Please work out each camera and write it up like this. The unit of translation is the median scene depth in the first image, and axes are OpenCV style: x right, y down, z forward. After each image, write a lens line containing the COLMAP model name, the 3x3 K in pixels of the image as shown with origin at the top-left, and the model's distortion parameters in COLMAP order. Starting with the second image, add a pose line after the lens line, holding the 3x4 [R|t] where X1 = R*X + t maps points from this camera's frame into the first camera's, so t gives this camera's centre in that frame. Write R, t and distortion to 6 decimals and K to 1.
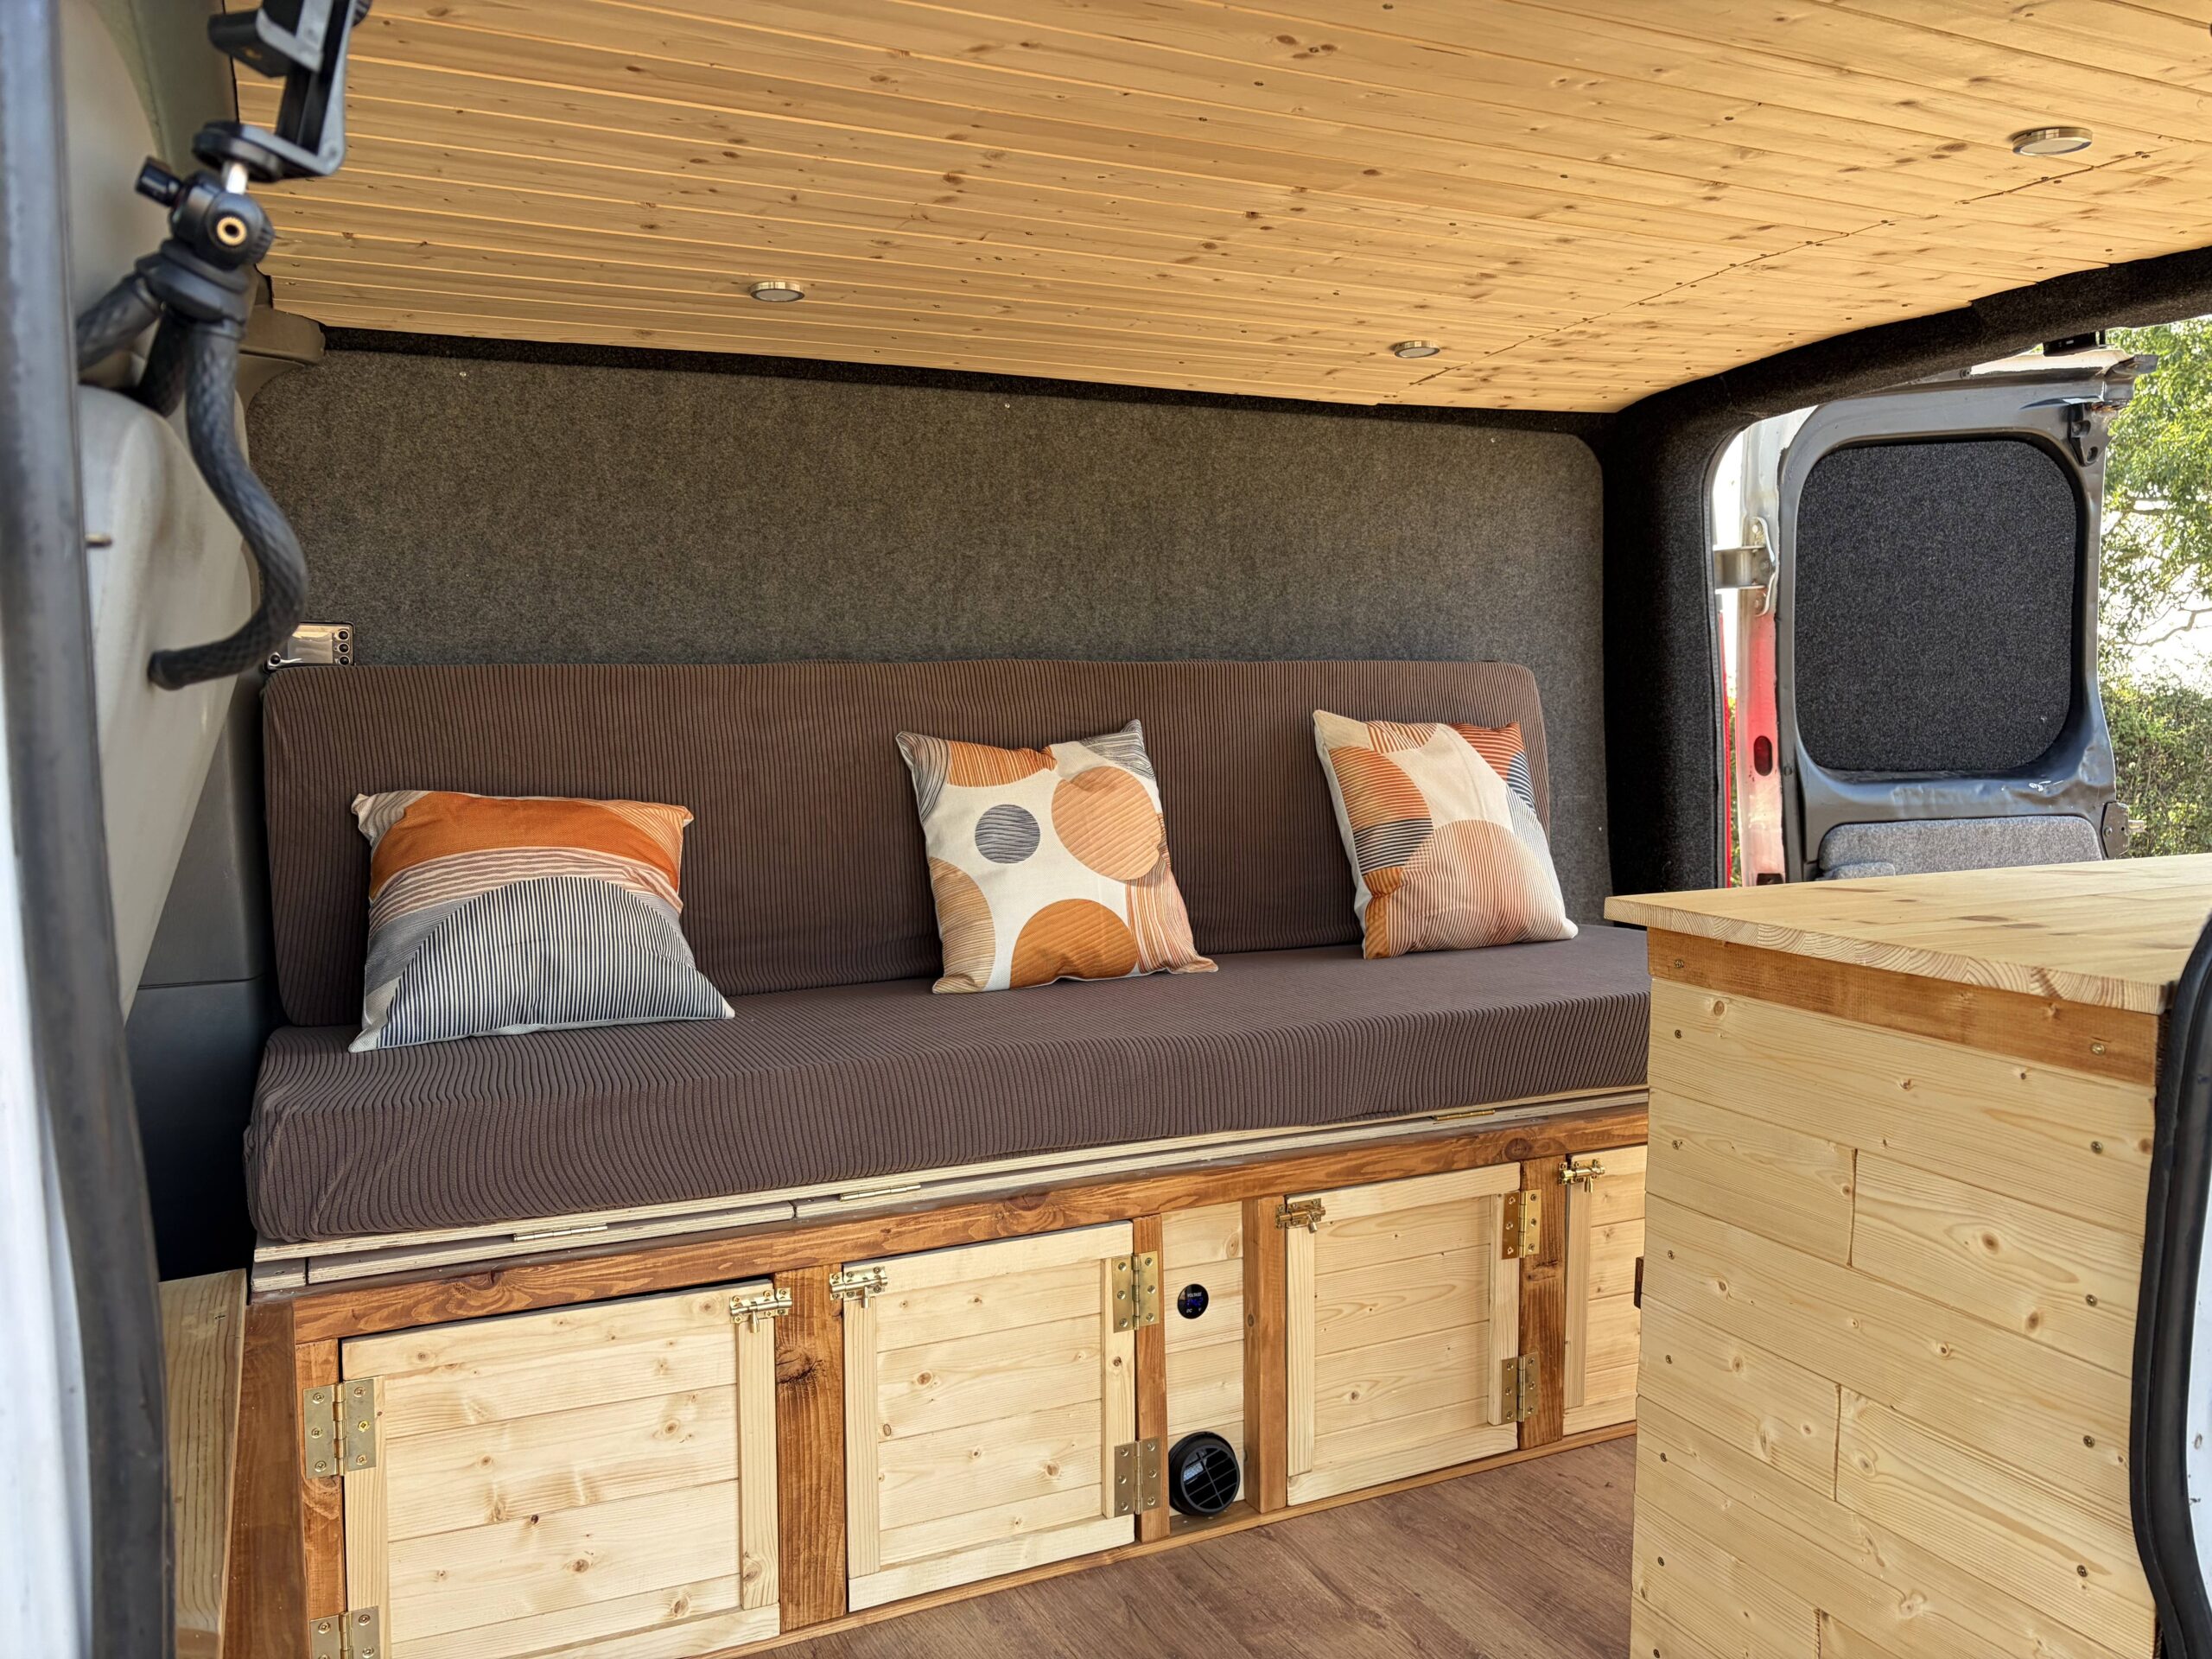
lens RADIAL K [[1667.8, 0, 1100.9], [0, 1667.8, 839.6], [0, 0, 1]] dist [0.038957, -0.042879]
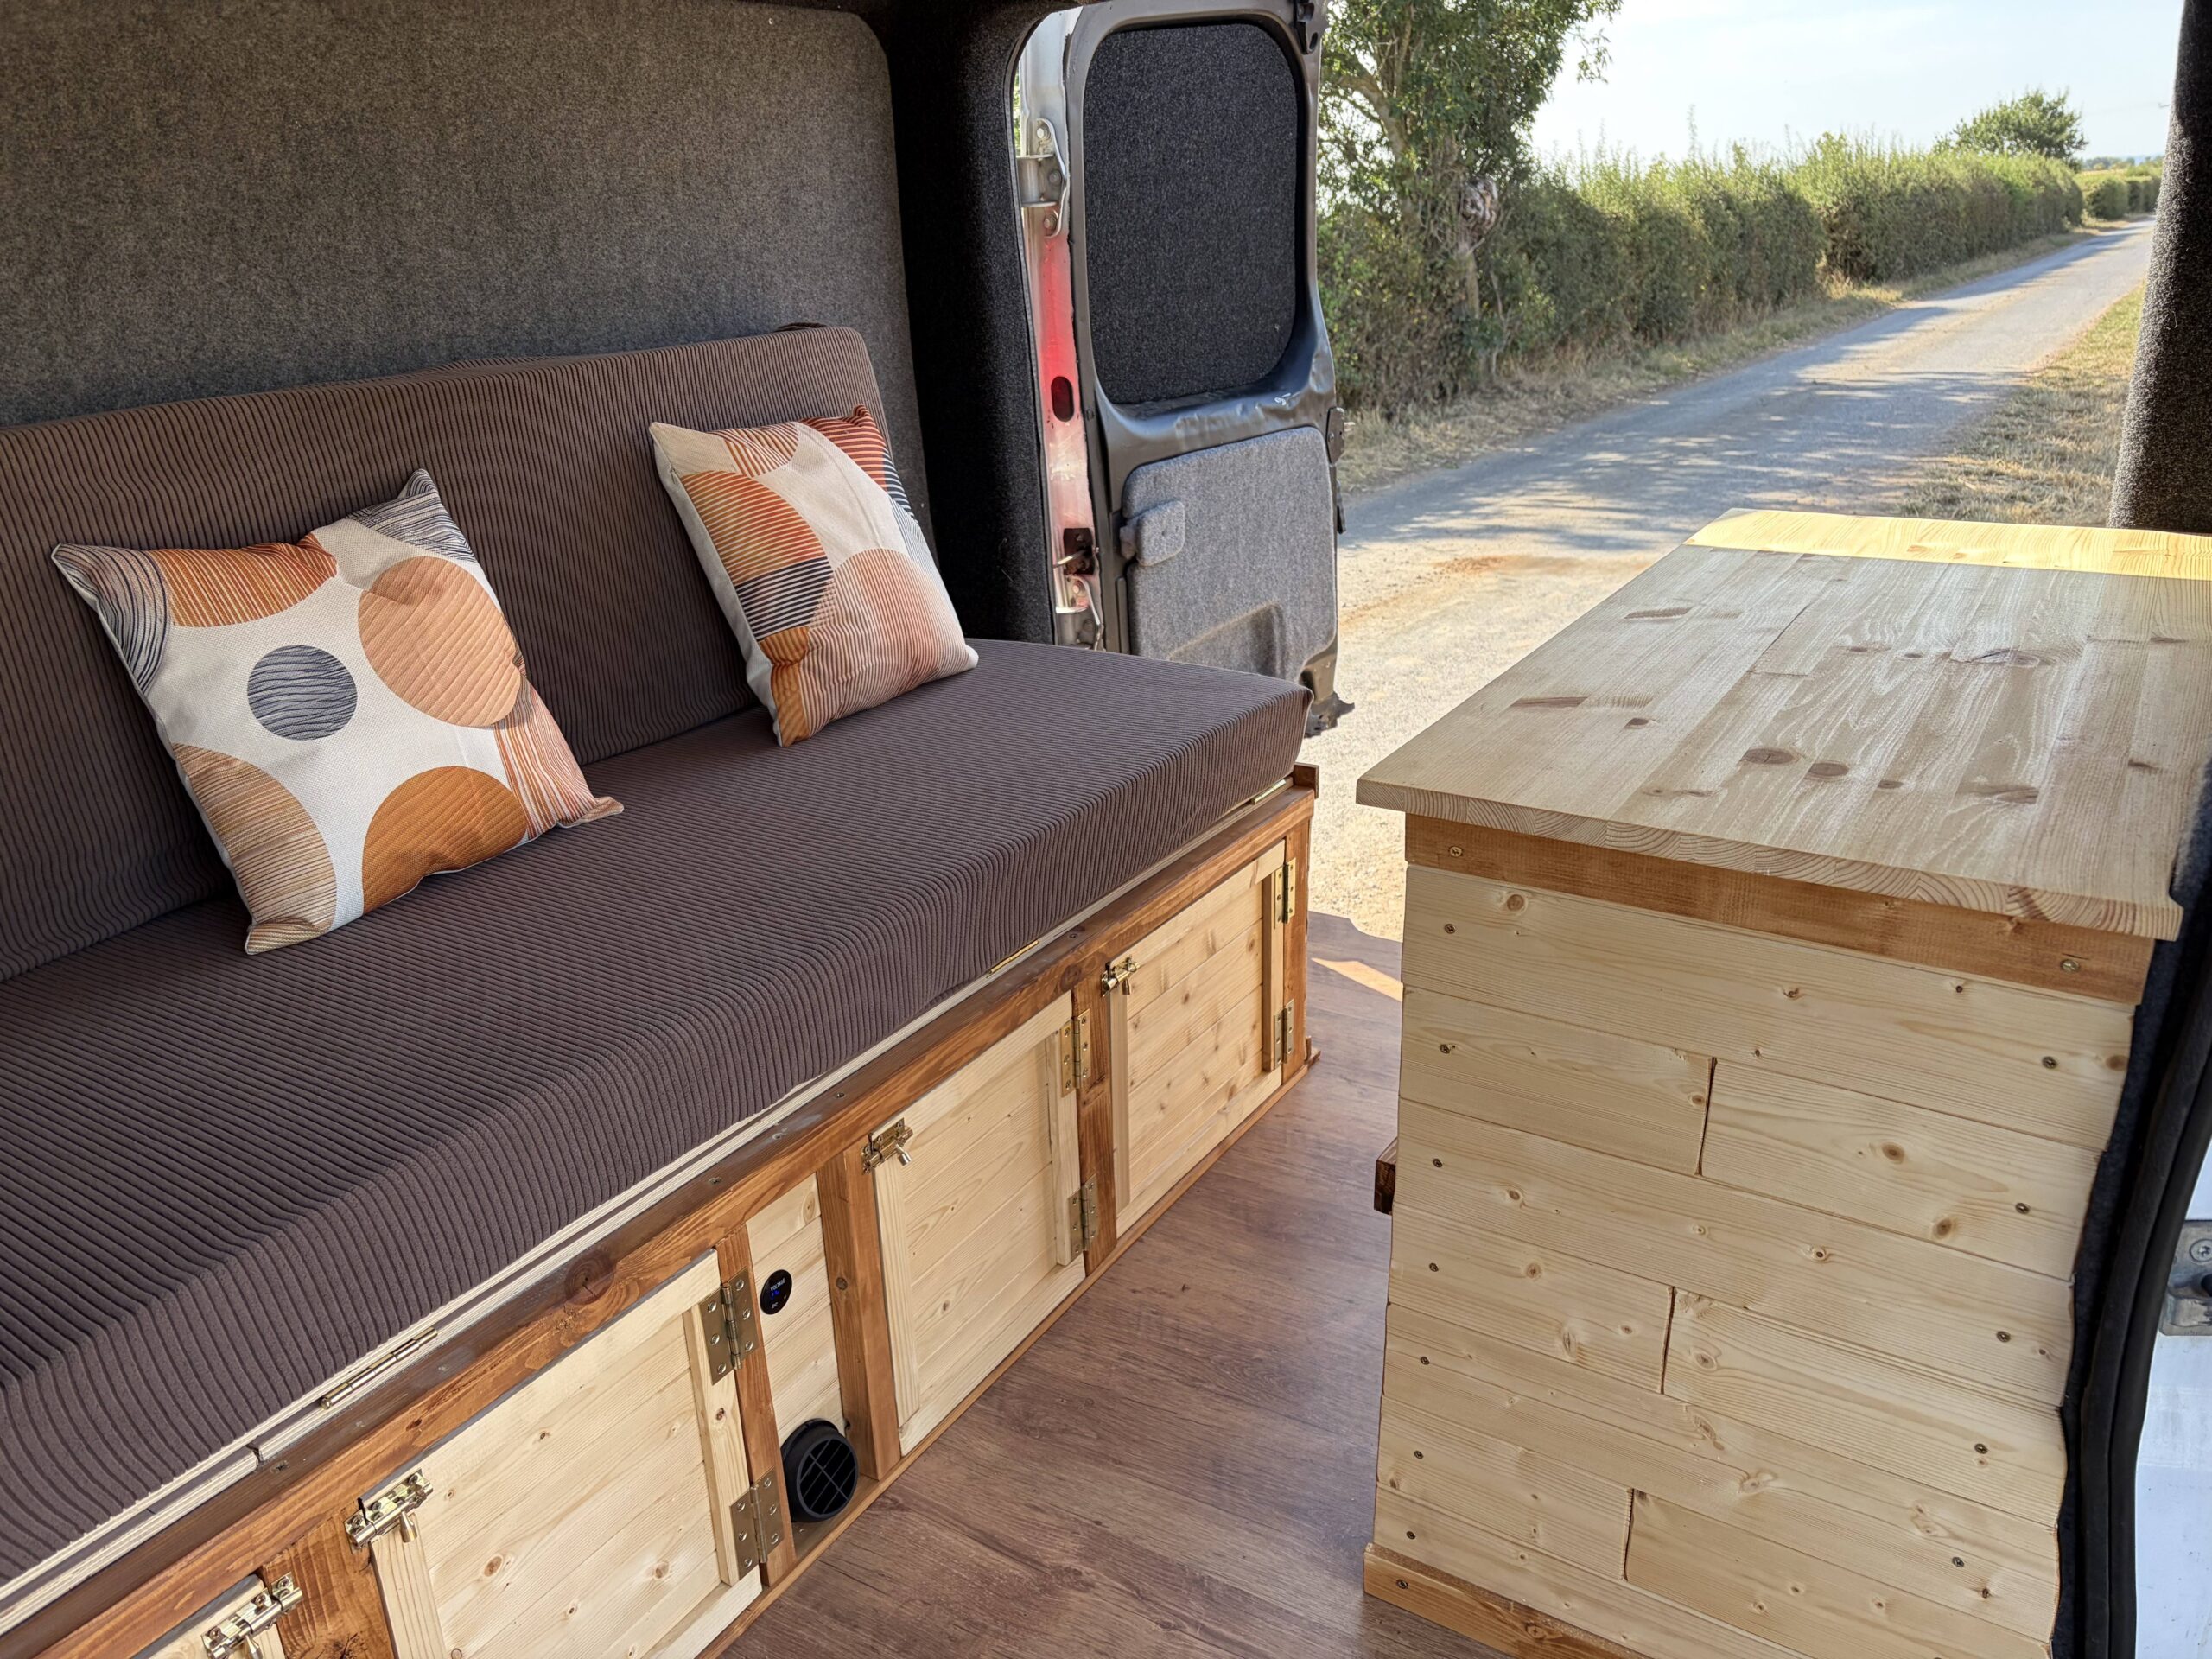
lens RADIAL K [[1669.5, 0, 1091.3], [0, 1669.5, 843.9], [0, 0, 1]] dist [0.030069, -0.032568]
pose [[0.842907, -0.217359, 0.492201, -0.161843], [0.076698, 0.953969, 0.289931, -0.140053], [-0.532564, -0.206635, 0.820779, 0.327049]]
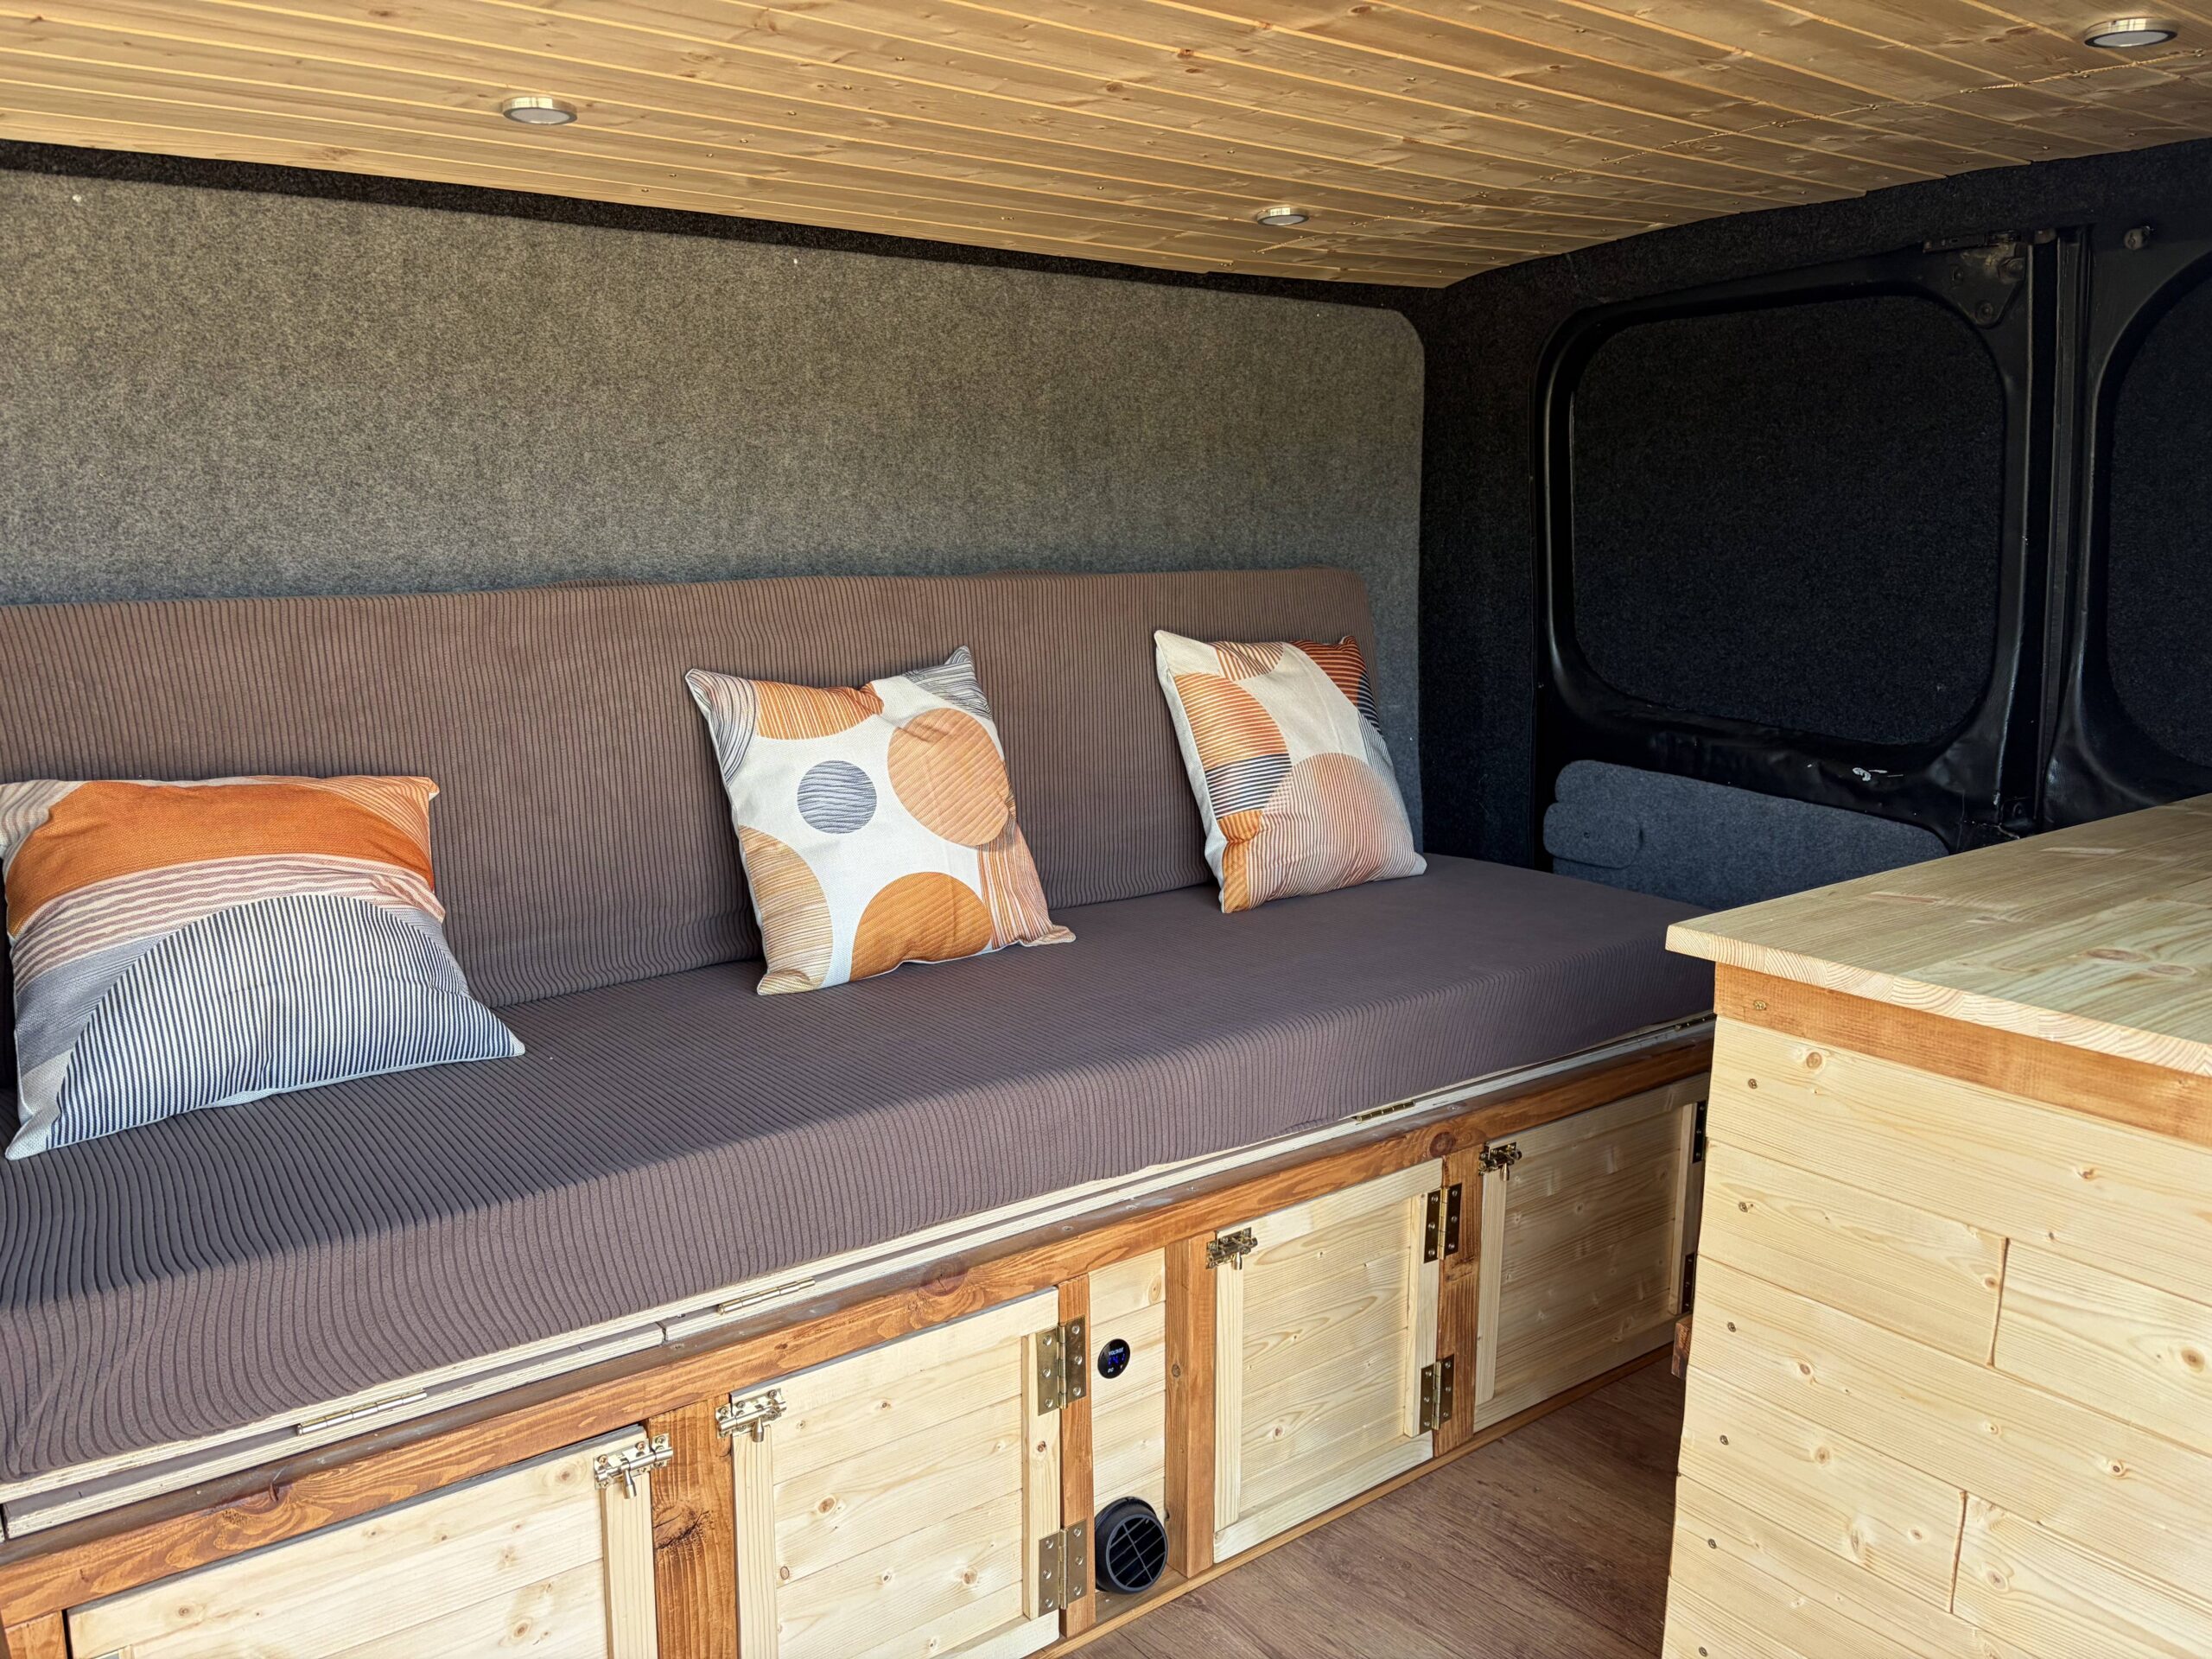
lens RADIAL K [[1670.5, 0, 1093.3], [0, 1670.5, 844.9], [0, 0, 1]] dist [0.044345, -0.042189]
pose [[0.977609, -0.033995, 0.207665, -0.127690], [0.012660, 0.994579, 0.103213, -0.078067], [-0.210047, -0.098273, 0.972740, 0.187159]]
